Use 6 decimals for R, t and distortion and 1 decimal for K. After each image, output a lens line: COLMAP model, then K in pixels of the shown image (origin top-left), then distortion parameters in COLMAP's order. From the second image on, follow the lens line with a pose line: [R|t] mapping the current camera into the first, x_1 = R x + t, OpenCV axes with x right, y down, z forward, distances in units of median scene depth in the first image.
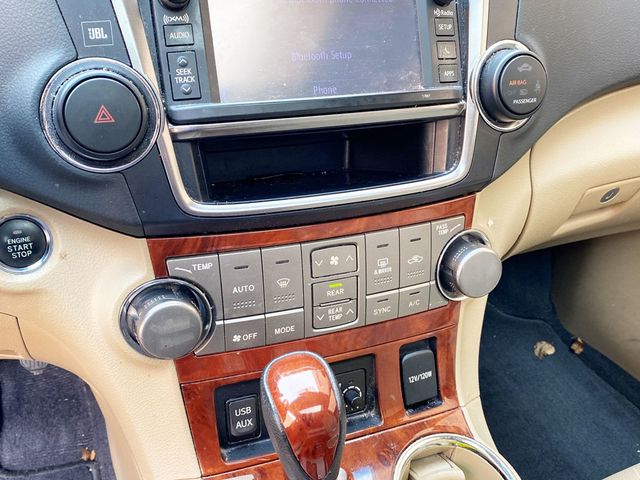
lens RADIAL K [[637.9, 0, 320.0], [0, 637.9, 240.0], [0, 0, 1]] dist [0.132272, -0.364349]
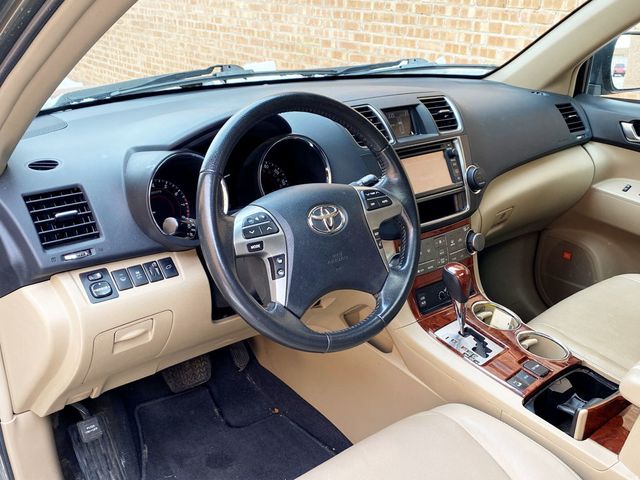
lens RADIAL K [[634.2, 0, 320.0], [0, 634.2, 240.0], [0, 0, 1]] dist [0.046790, -0.033440]
pose [[0.949754, -0.165370, 0.265746, -1.313489], [0.212382, 0.964155, -0.159056, 0.380195], [-0.229917, 0.207503, 0.950831, -1.722168]]
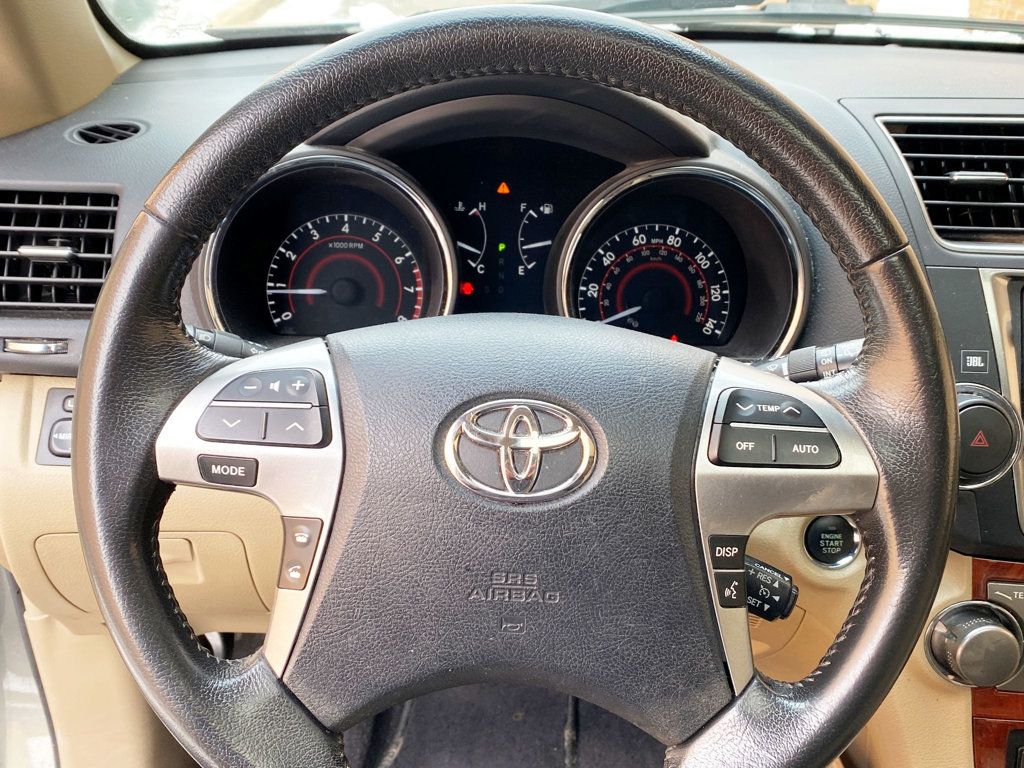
lens RADIAL K [[1020.6, 0, 512.0], [0, 1020.6, 384.0], [0, 0, 1]] dist [0.132272, -0.364349]
pose [[0.934101, 0.119688, -0.336349, -0.393382], [-0.165930, 0.979735, -0.112186, 0.029683], [0.316105, 0.160603, 0.935032, -0.685607]]
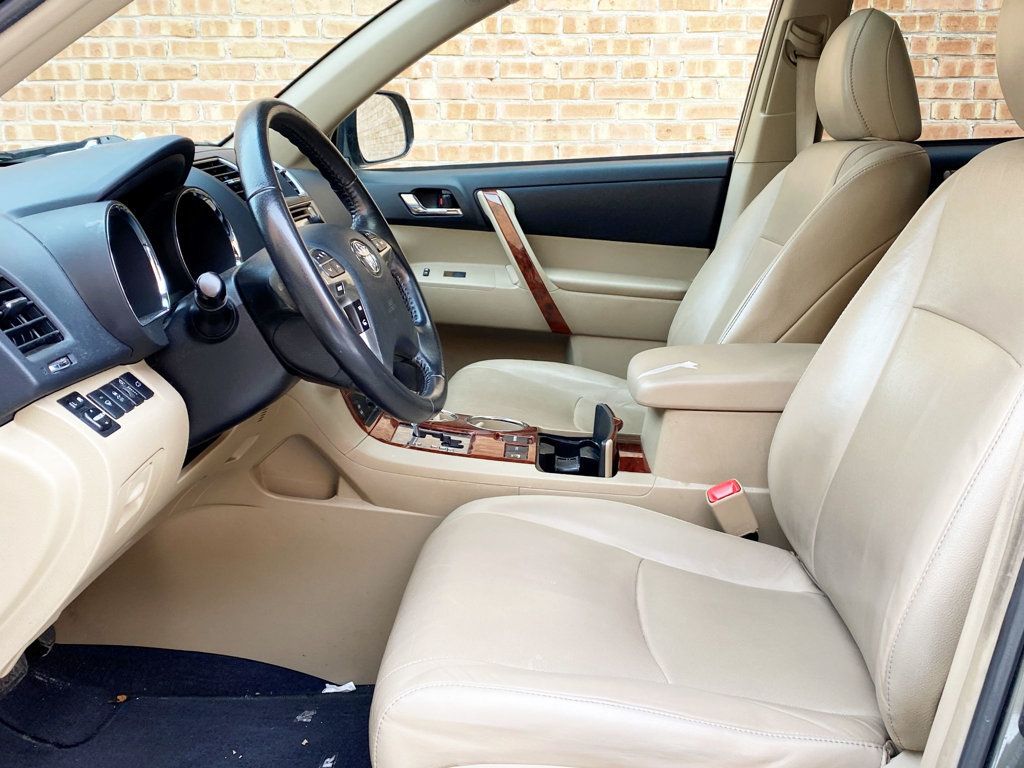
lens RADIAL K [[1034.5, 0, 512.0], [0, 1034.5, 384.0], [0, 0, 1]] dist [-0.003694, -0.006147]
pose [[0.430442, -0.304702, 0.849633, -2.838481], [0.528470, 0.848169, 0.036443, 0.357230], [-0.731737, 0.433319, 0.526114, -1.257092]]
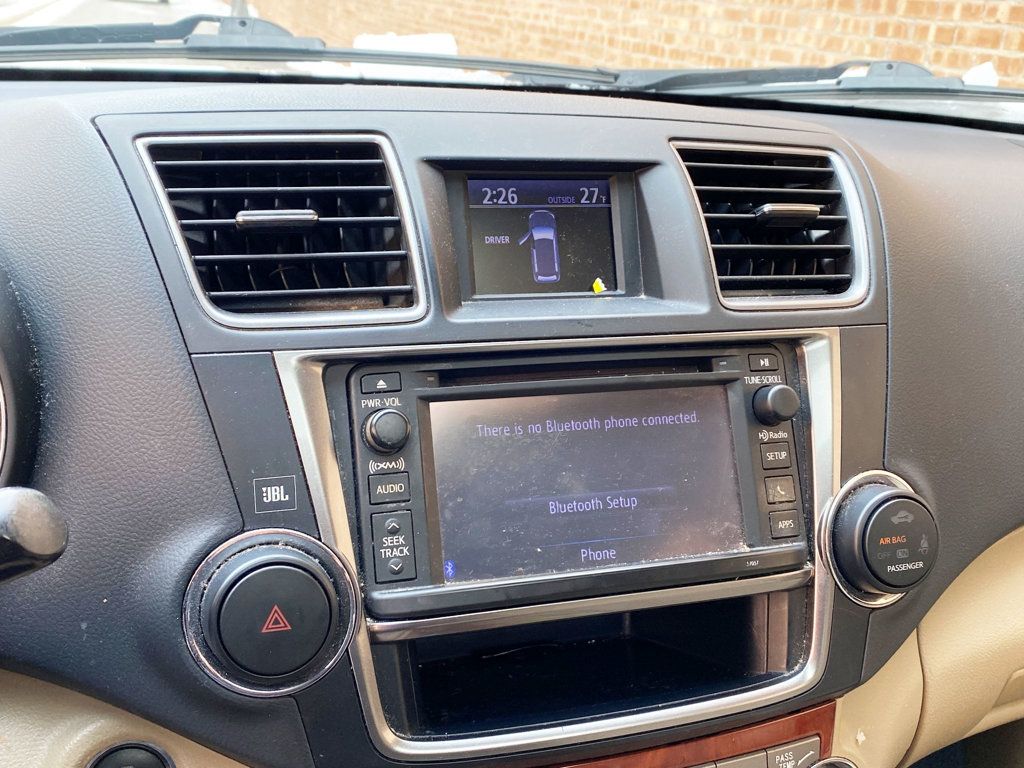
lens RADIAL K [[1014.7, 0, 512.0], [0, 1014.7, 384.0], [0, 0, 1]] dist [0.046790, -0.033440]
pose [[0.998302, 0.008975, -0.057546, -0.021876], [-0.021348, 0.975676, -0.218175, -0.164600], [0.054189, 0.219034, 0.974211, -0.069468]]
